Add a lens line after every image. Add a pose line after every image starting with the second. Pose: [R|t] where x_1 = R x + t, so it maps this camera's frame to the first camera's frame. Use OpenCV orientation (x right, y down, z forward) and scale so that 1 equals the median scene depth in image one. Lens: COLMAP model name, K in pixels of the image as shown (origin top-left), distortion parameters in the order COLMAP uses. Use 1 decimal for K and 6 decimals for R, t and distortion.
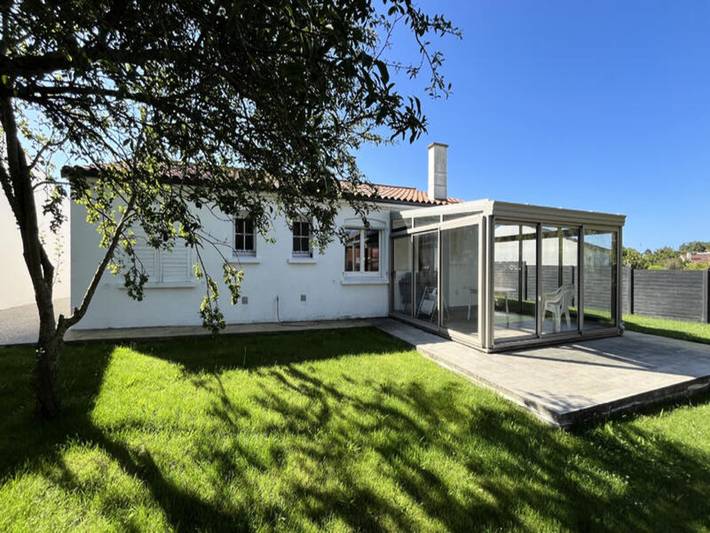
lens RADIAL K [[296.7, 0, 355.0], [0, 296.7, 266.5], [0, 0, 1]] dist [-0.002867, -0.000208]
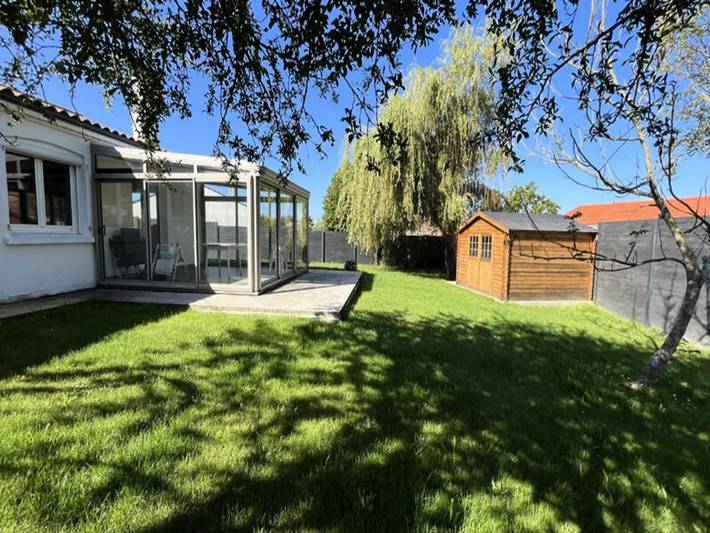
lens RADIAL K [[296.7, 0, 355.0], [0, 296.7, 266.5], [0, 0, 1]] dist [-0.002867, -0.000208]
pose [[0.423216, -0.089086, 0.901638, -0.520168], [-0.014898, 0.994335, 0.105238, 0.054356], [-0.905906, -0.057971, 0.419492, 0.181164]]
